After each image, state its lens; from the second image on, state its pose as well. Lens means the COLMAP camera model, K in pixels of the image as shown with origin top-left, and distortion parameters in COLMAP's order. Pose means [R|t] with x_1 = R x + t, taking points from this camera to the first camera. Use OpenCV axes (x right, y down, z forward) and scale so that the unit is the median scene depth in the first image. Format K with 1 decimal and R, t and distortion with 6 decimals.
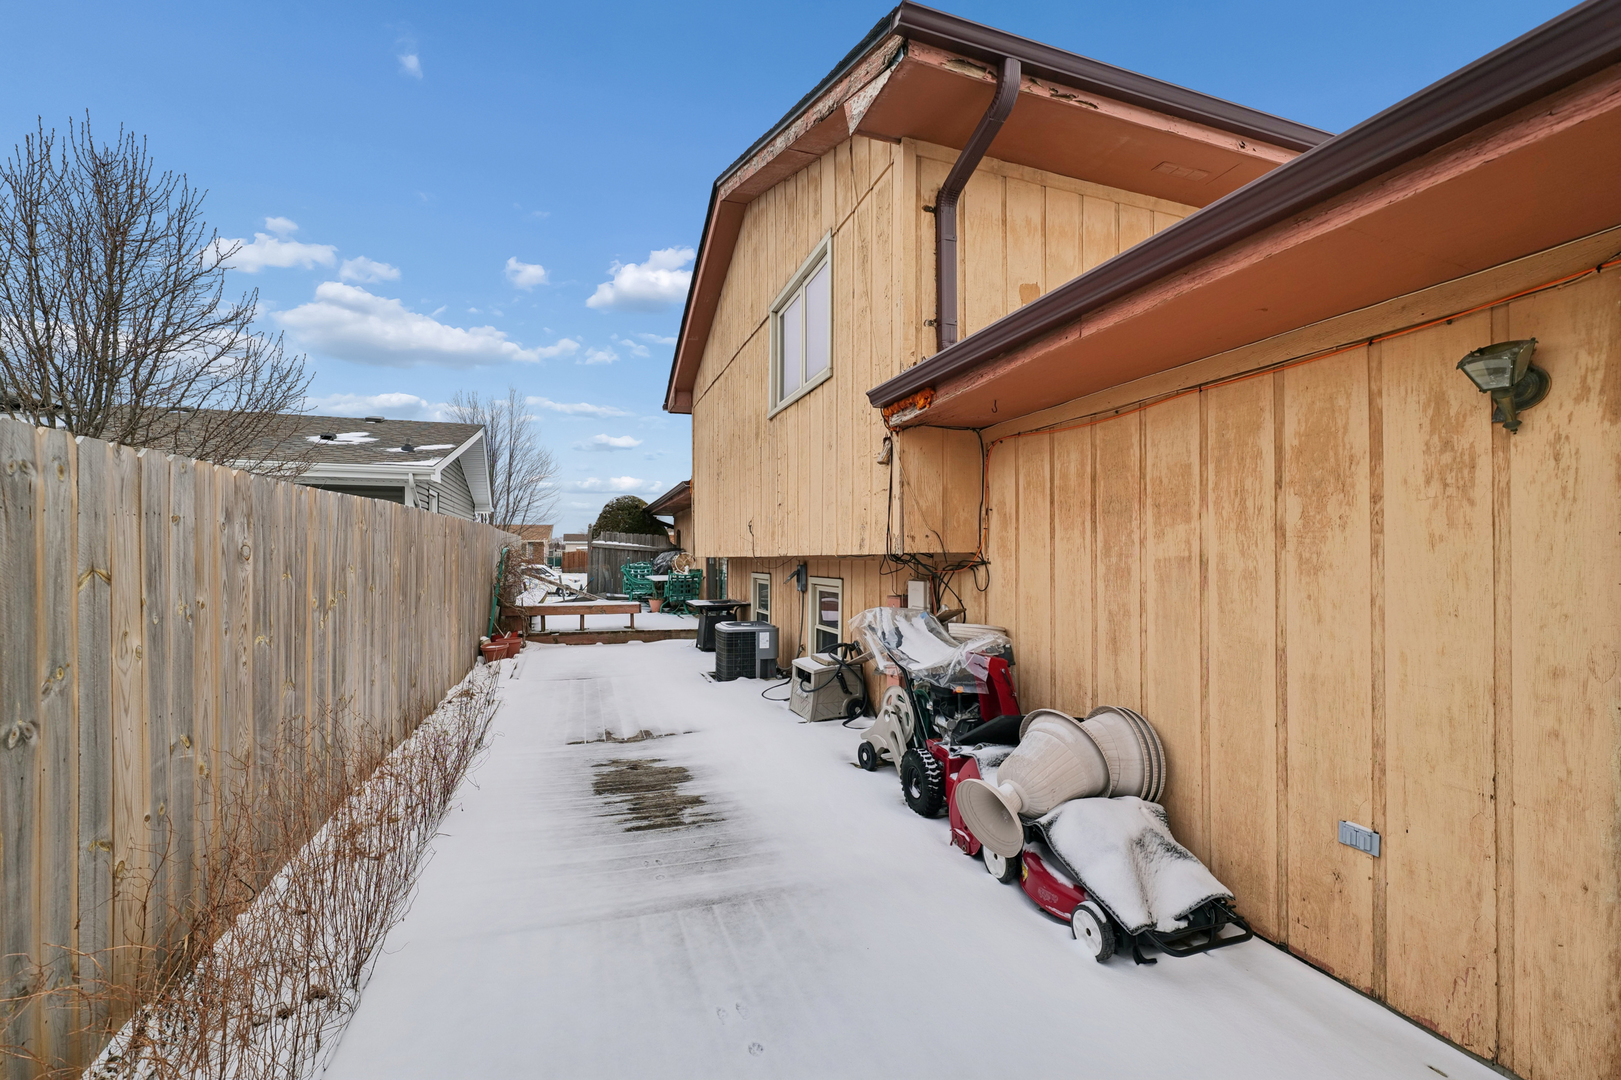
lens RADIAL K [[673.5, 0, 812.0], [0, 673.5, 545.8], [0, 0, 1]] dist [-0.000909, -0.000056]
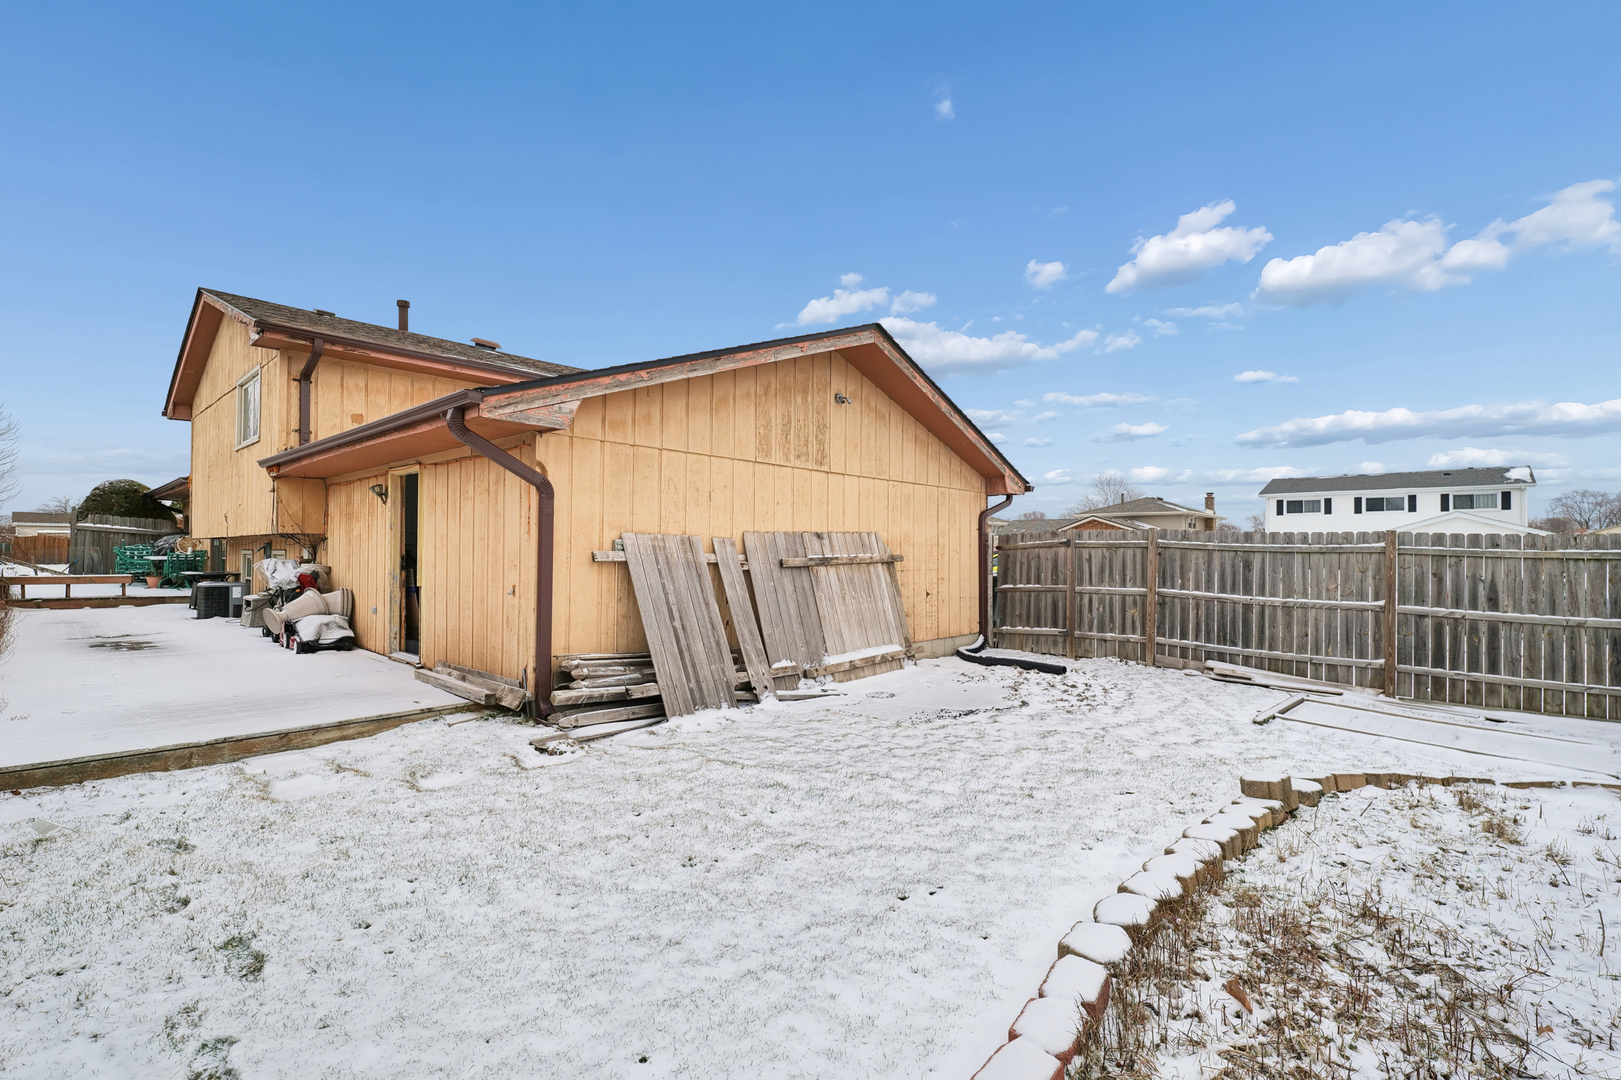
lens RADIAL K [[730.0, 0, 816.3], [0, 730.0, 543.5], [0, 0, 1]] dist [0.003319, -0.000139]
pose [[0.884789, 0.016901, 0.465685, 0.253011], [-0.018754, 0.999824, -0.000654, 0.005841], [-0.465615, -0.008155, 0.884950, -0.854721]]
